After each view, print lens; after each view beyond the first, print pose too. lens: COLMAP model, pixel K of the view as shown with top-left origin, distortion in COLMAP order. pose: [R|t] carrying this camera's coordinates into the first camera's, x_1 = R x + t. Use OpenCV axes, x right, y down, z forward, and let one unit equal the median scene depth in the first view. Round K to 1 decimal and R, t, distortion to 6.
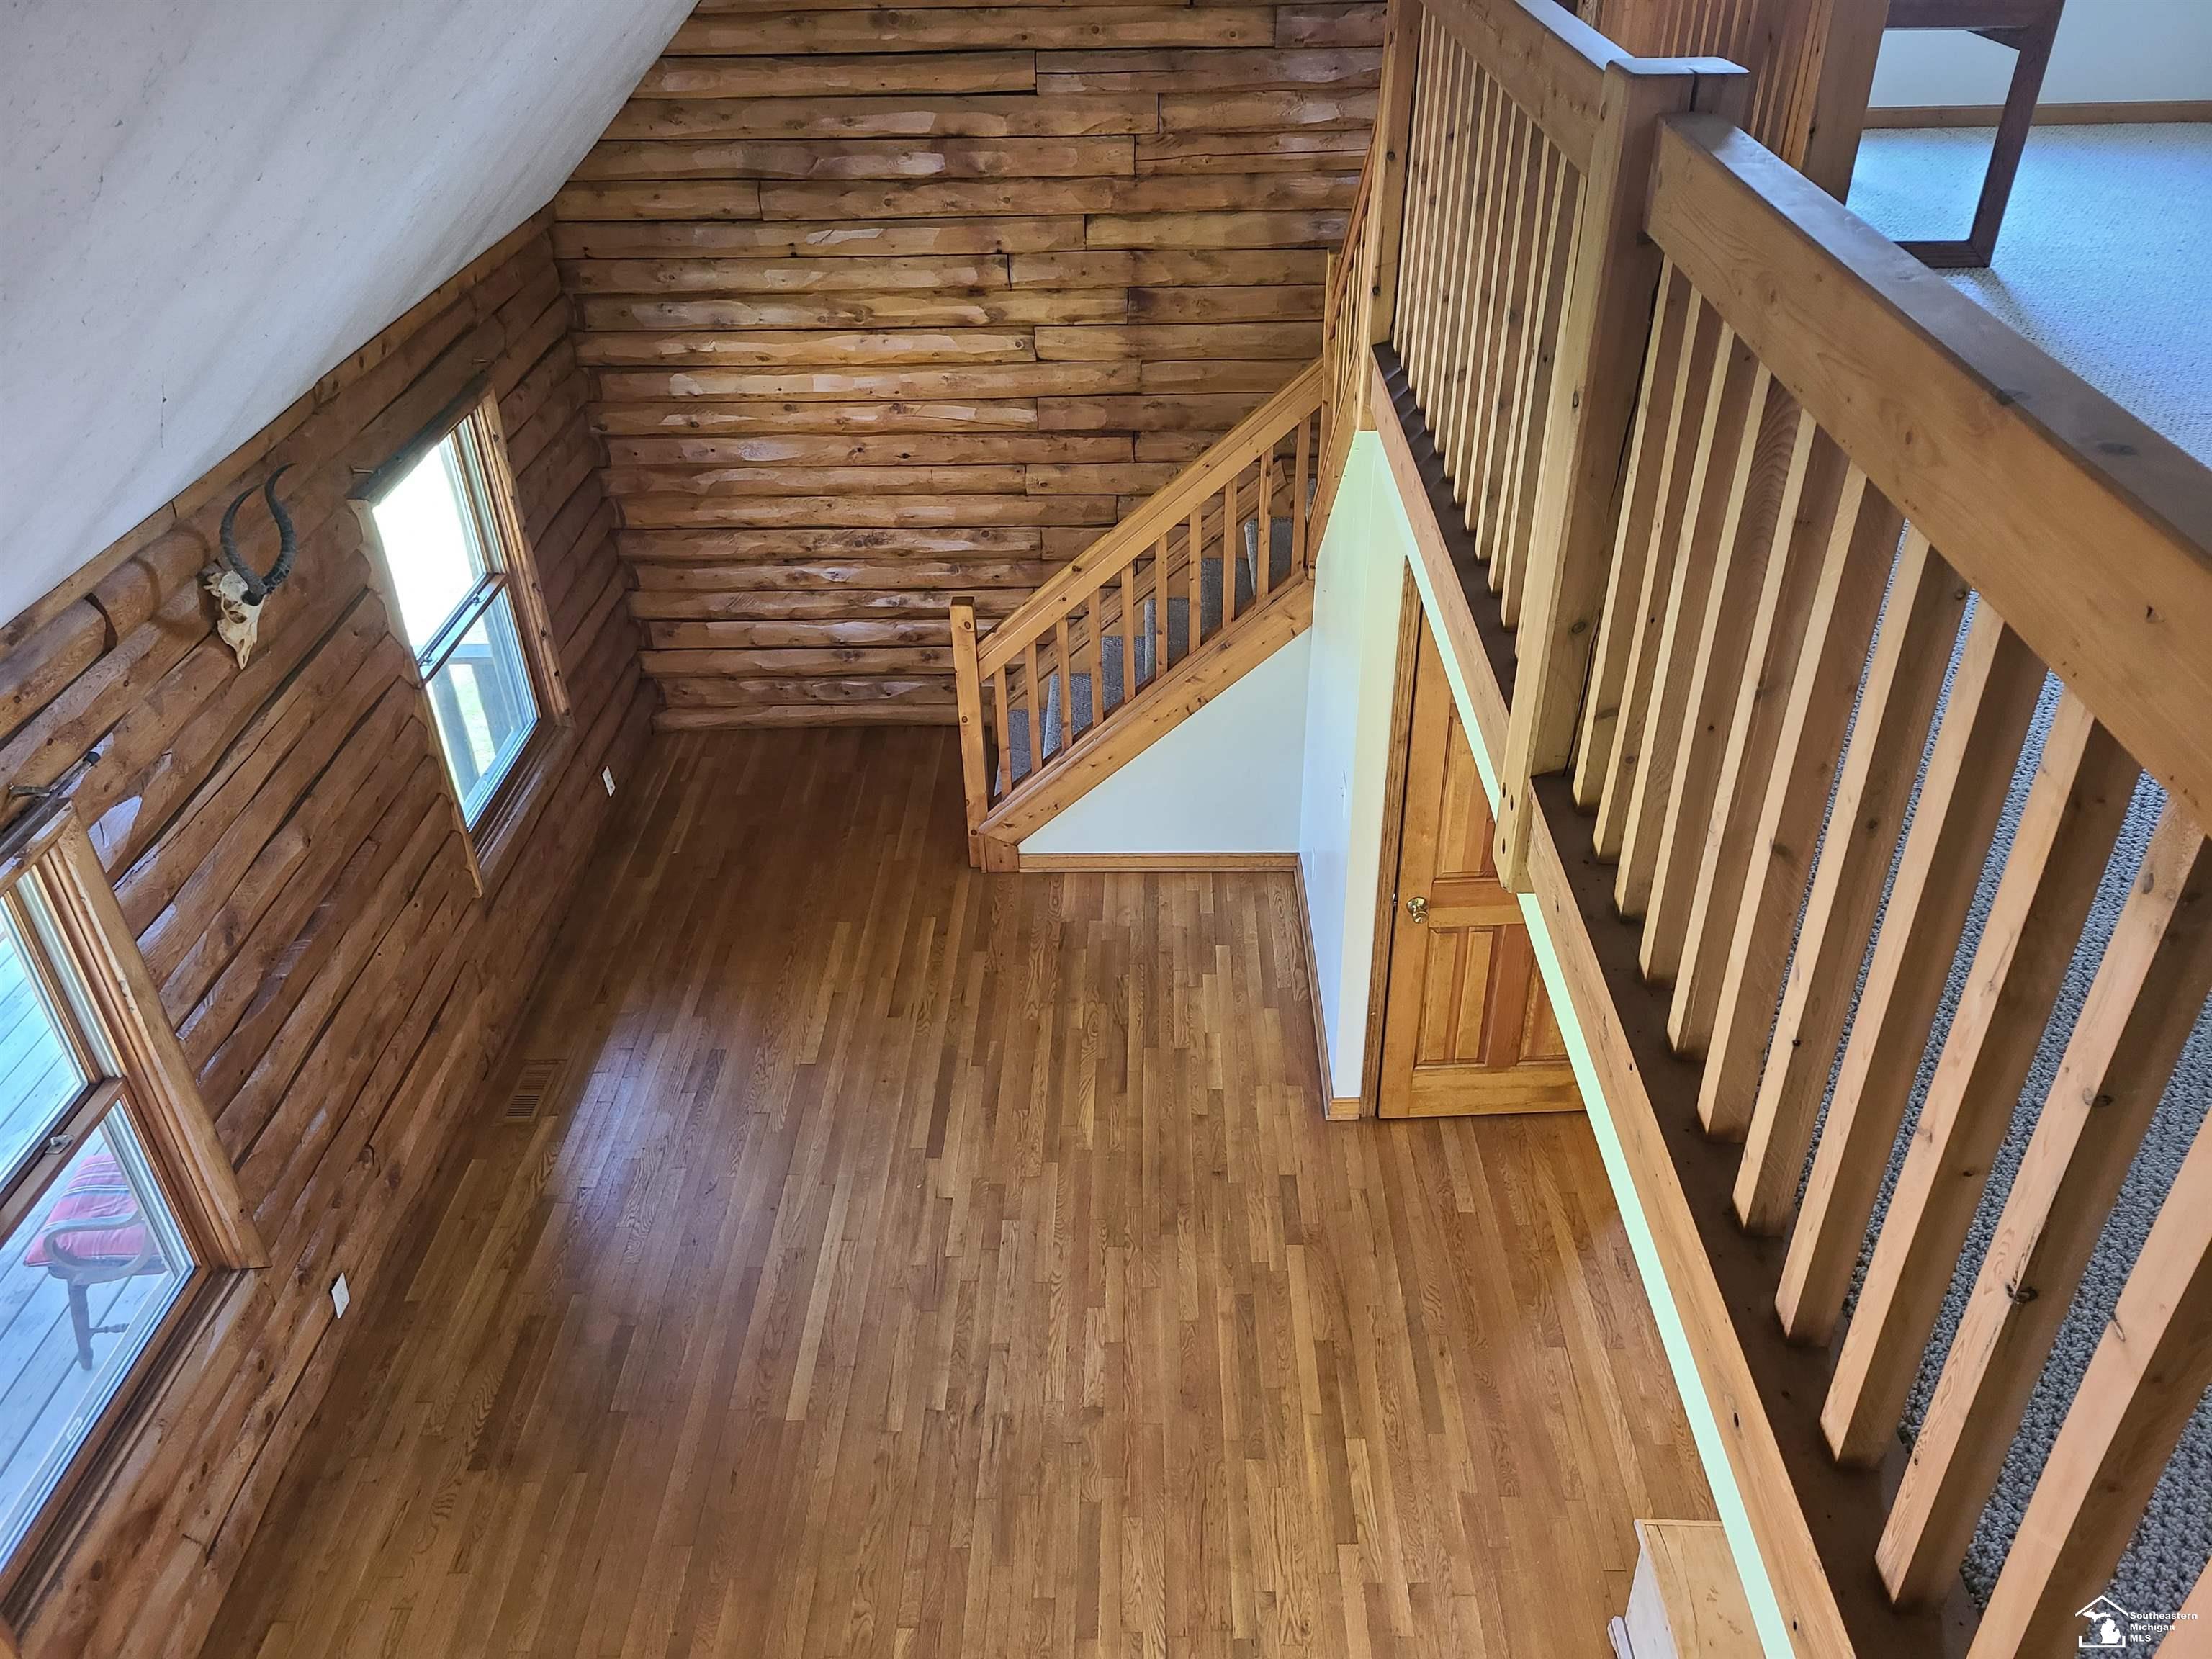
lens RADIAL K [[1647.1, 0, 1116.1], [0, 1647.1, 830.9], [0, 0, 1]] dist [0.058870, -0.038117]
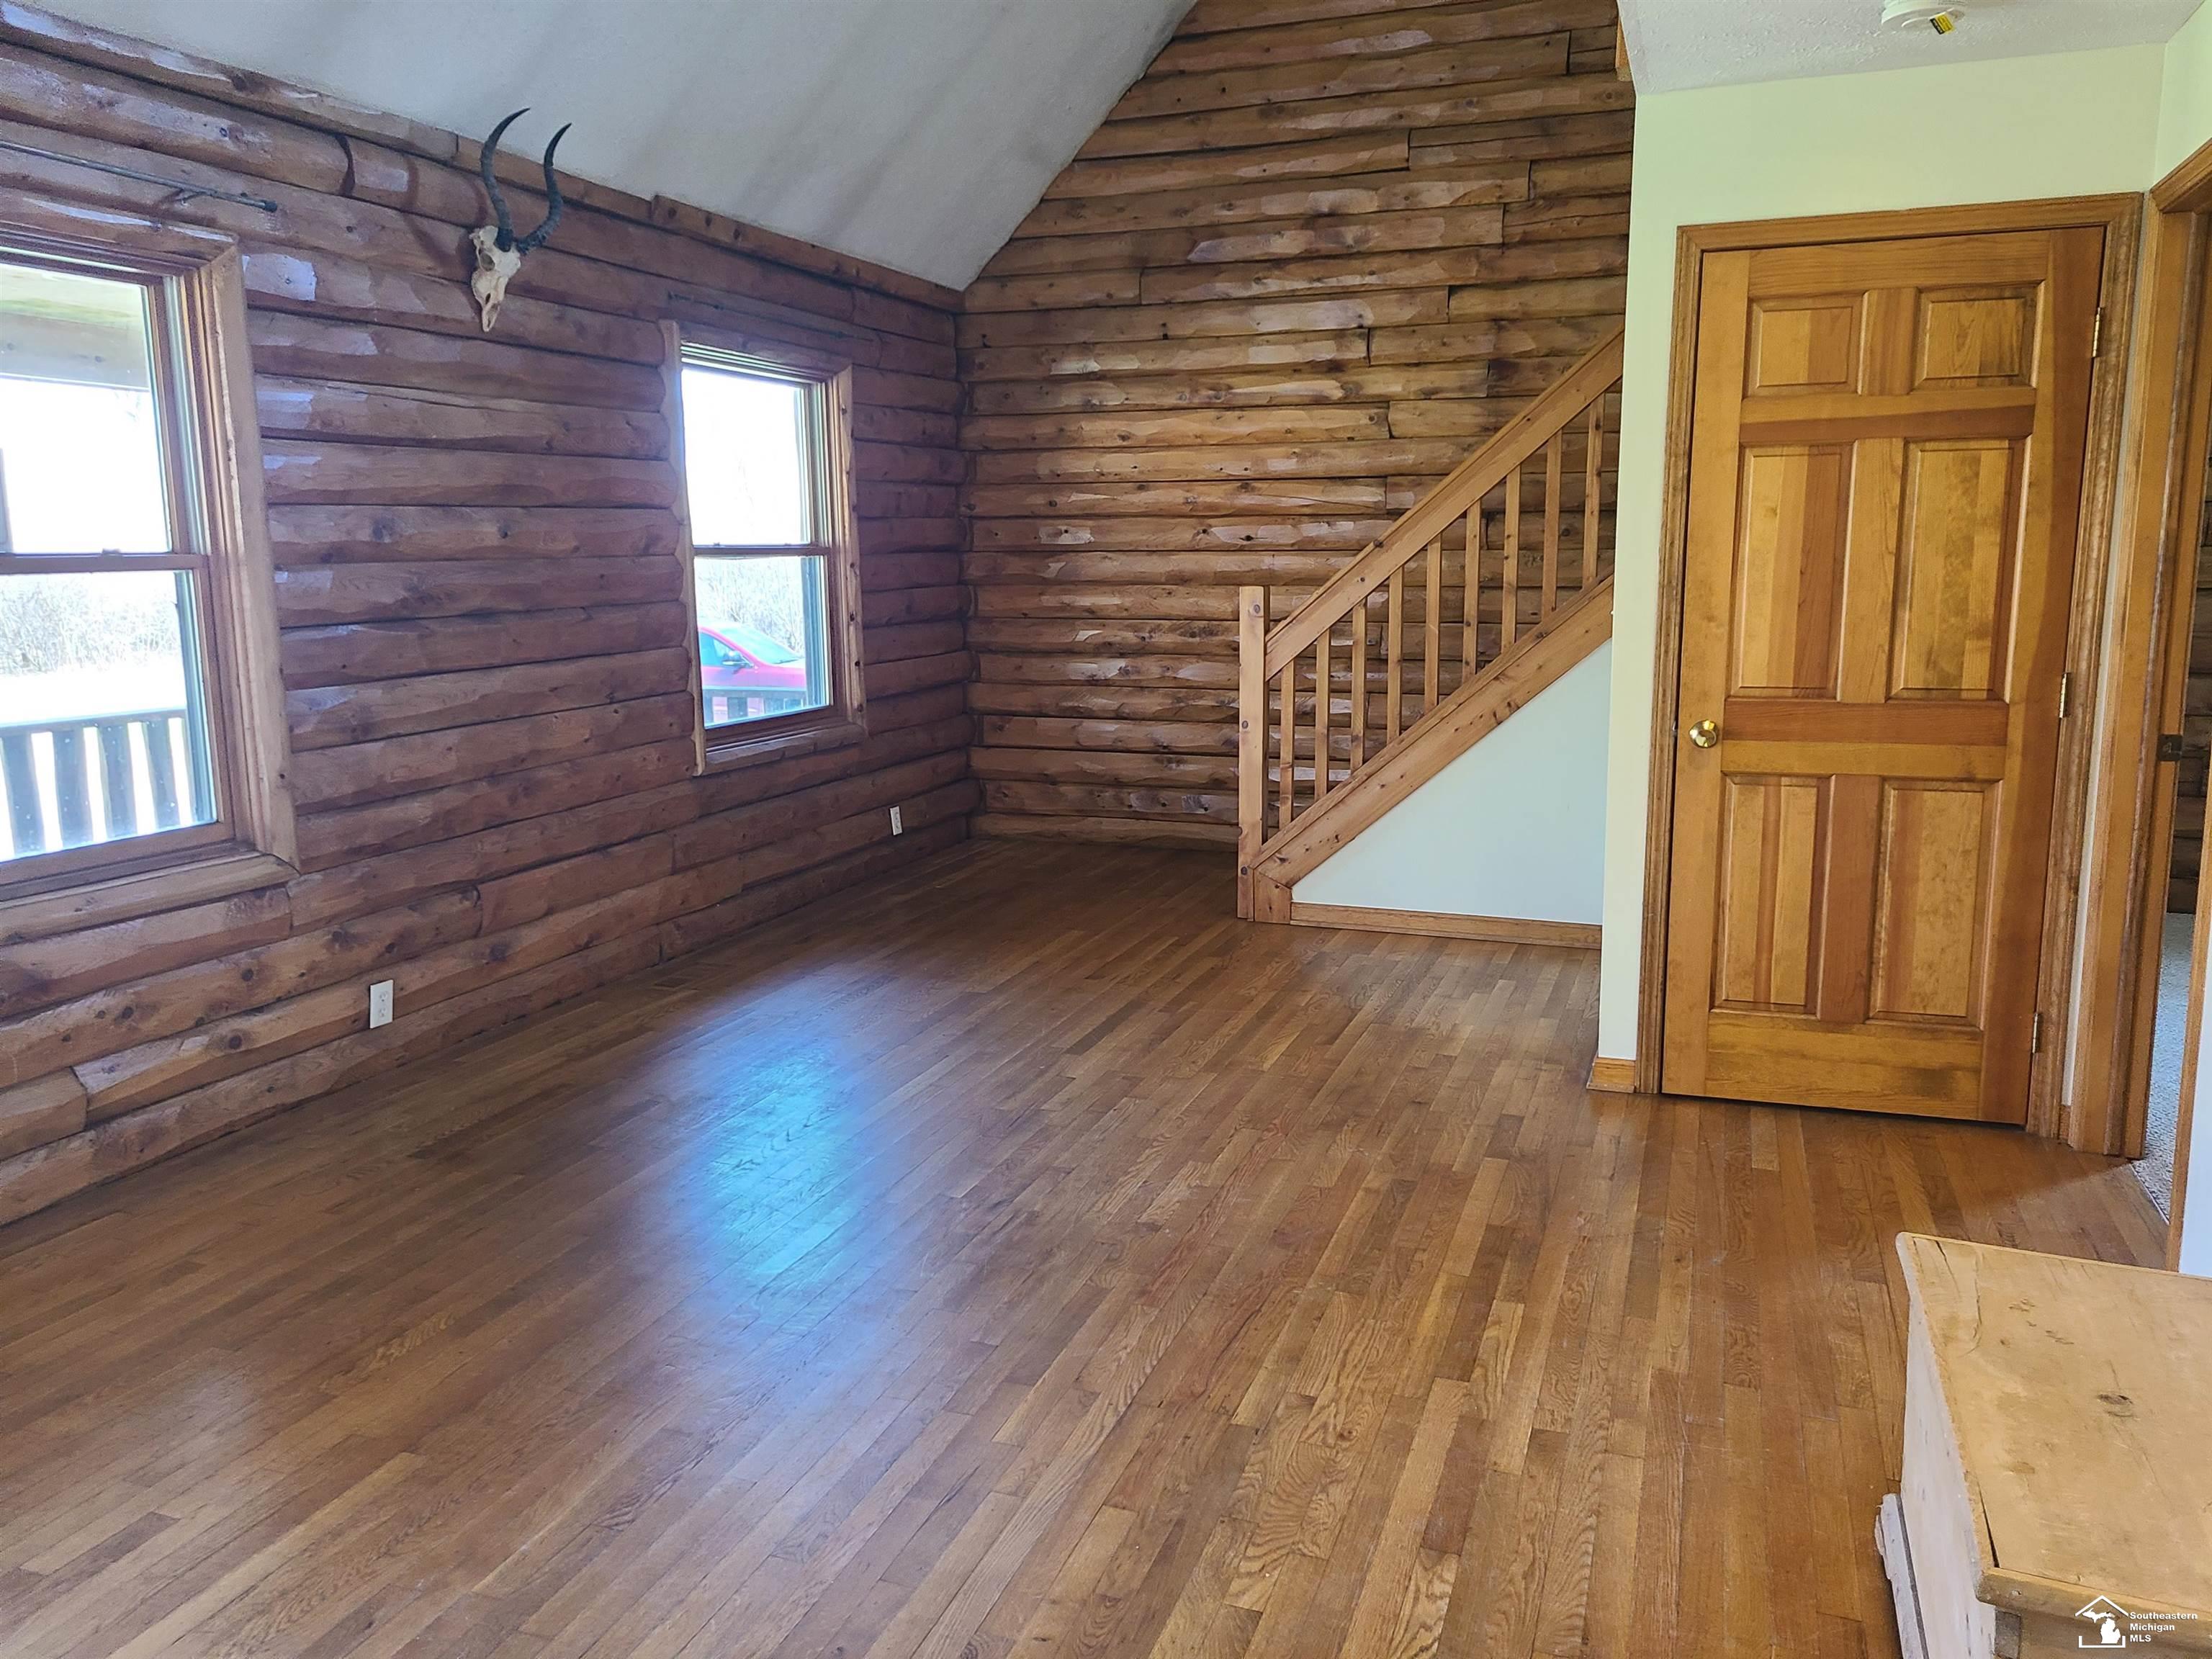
lens RADIAL K [[1647.1, 0, 1124.1], [0, 1647.1, 817.4], [0, 0, 1]] dist [0.058870, -0.038117]
pose [[0.945074, 0.067252, -0.319864, 0.143688], [-0.189019, 0.910824, -0.366977, 0.336516], [0.266660, 0.407280, 0.873507, 0.222283]]
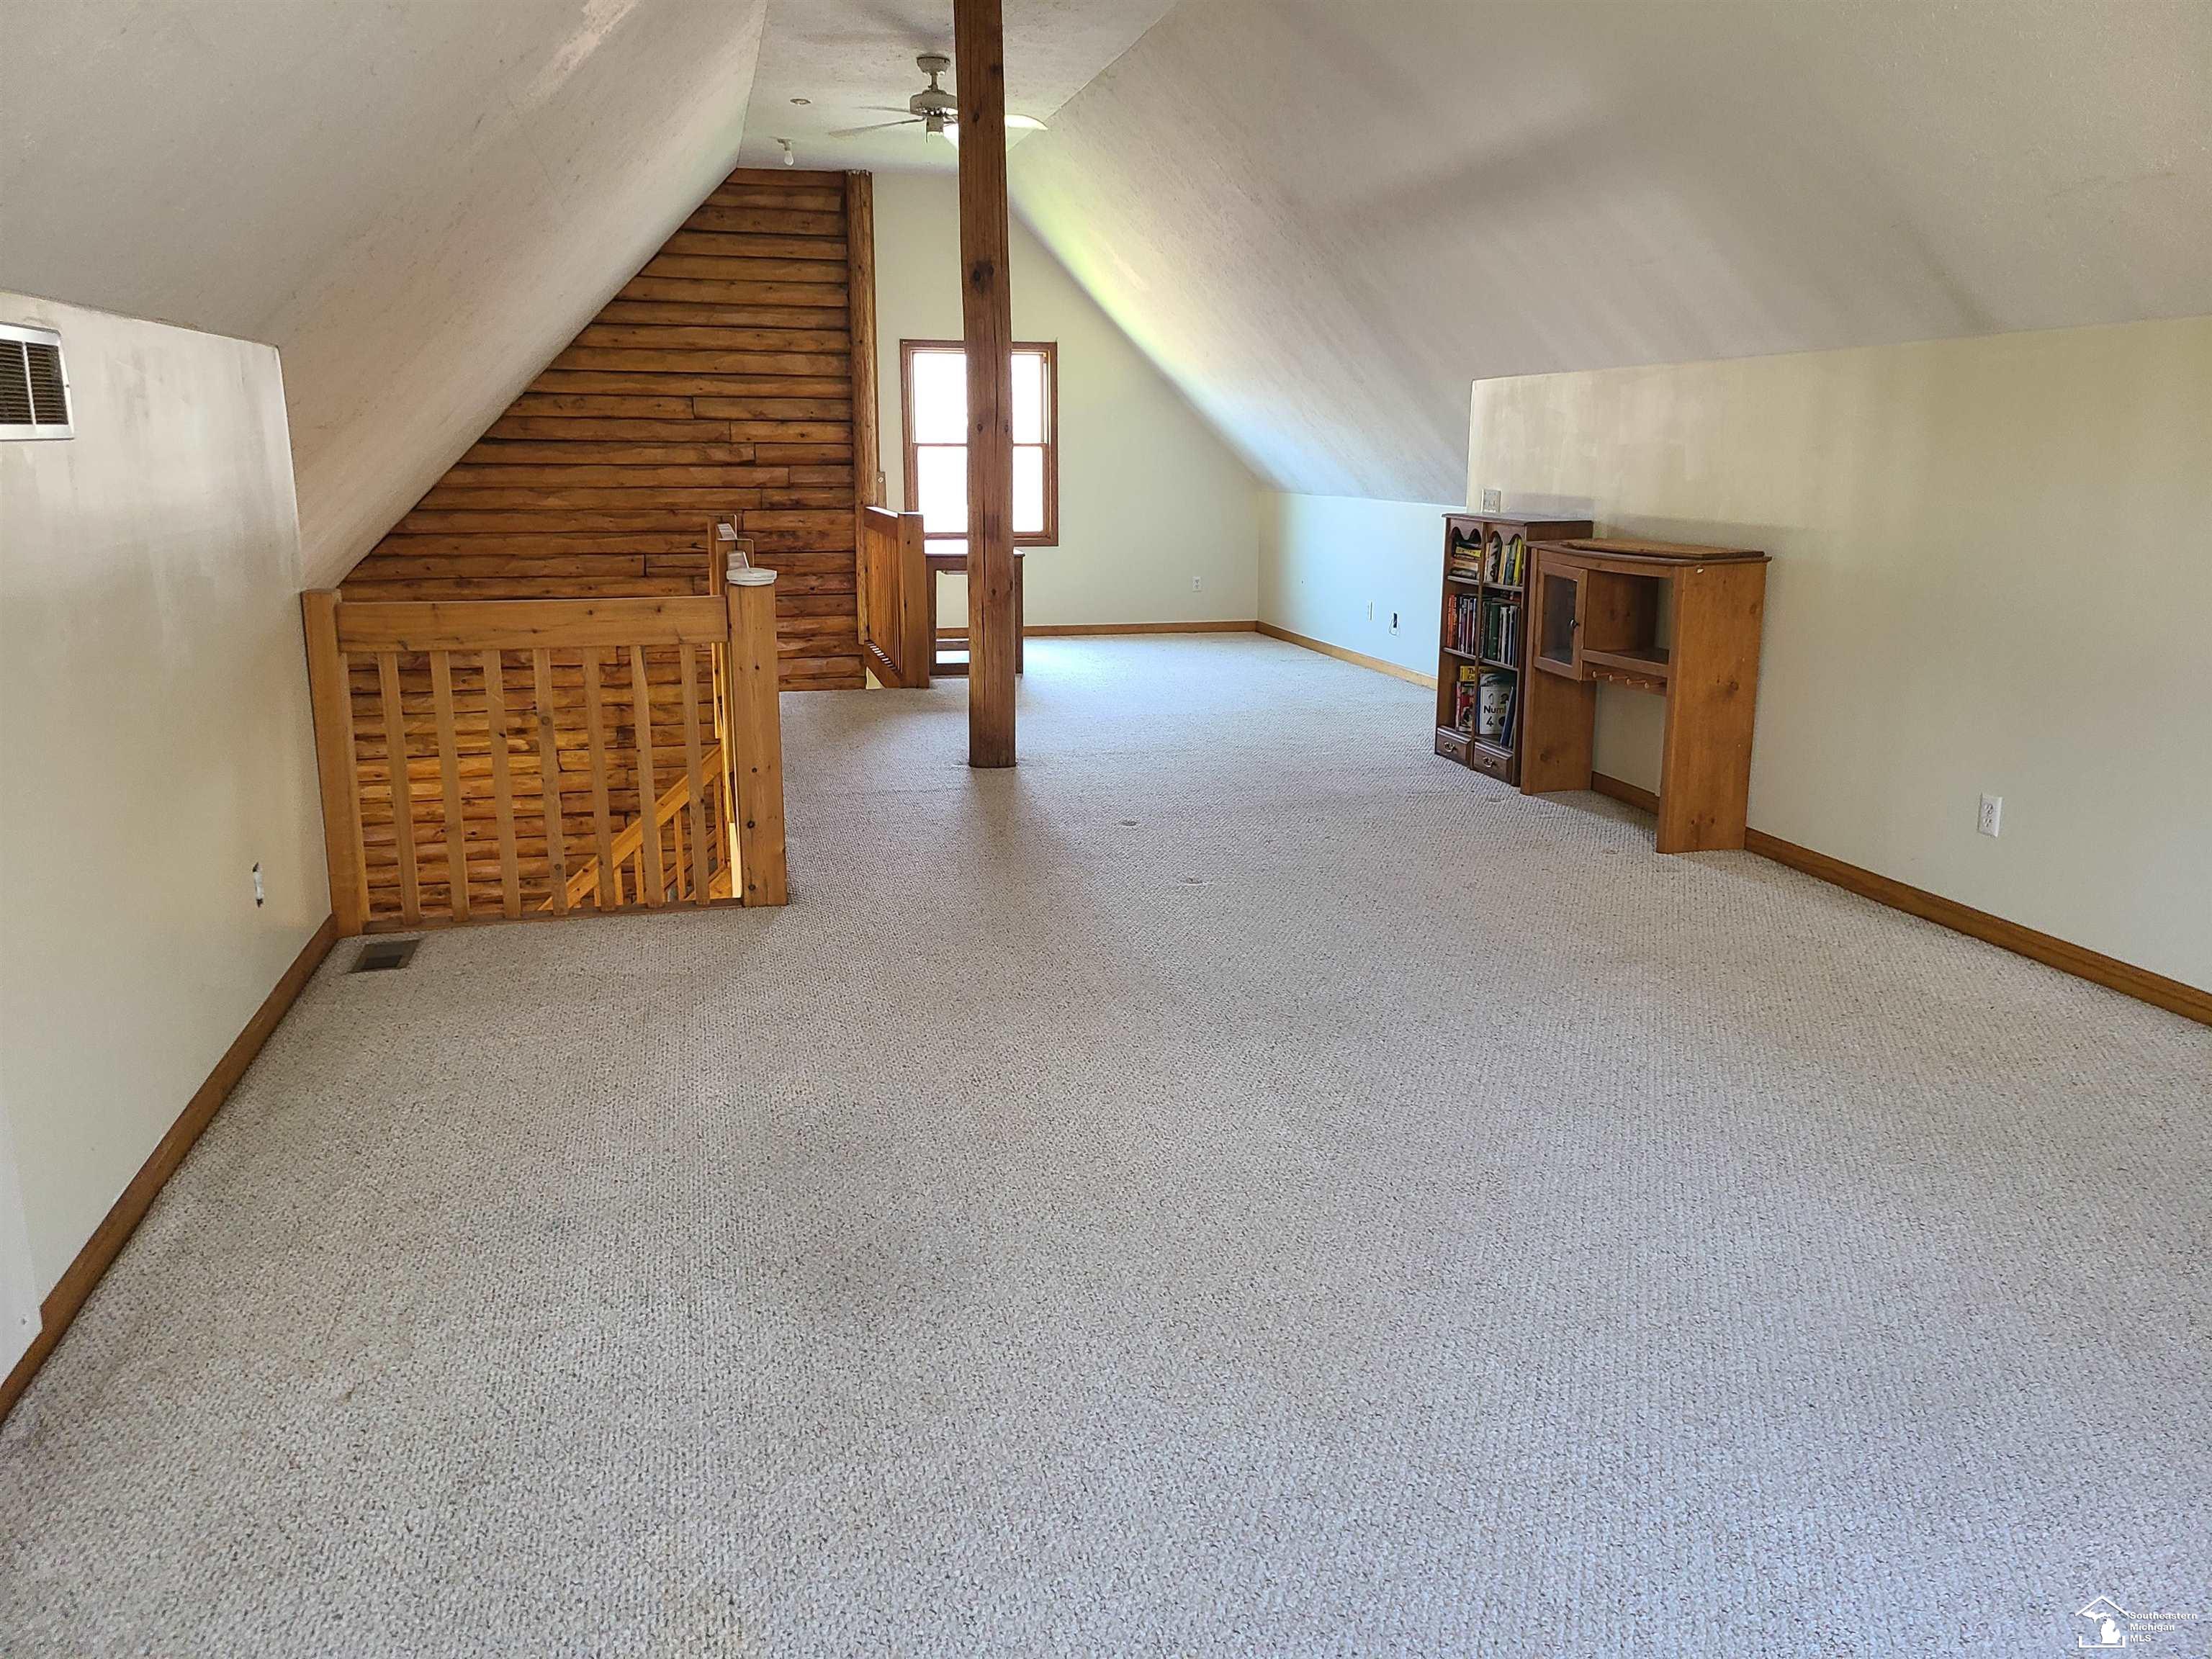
lens RADIAL K [[1647.1, 0, 1100.9], [0, 1647.1, 829.2], [0, 0, 1]] dist [0.058870, -0.038117]
pose [[0.968058, -0.041429, 0.247281, 0.067600], [0.124700, 0.935179, -0.331498, 0.416779], [-0.217518, 0.351745, 0.910473, -0.644028]]
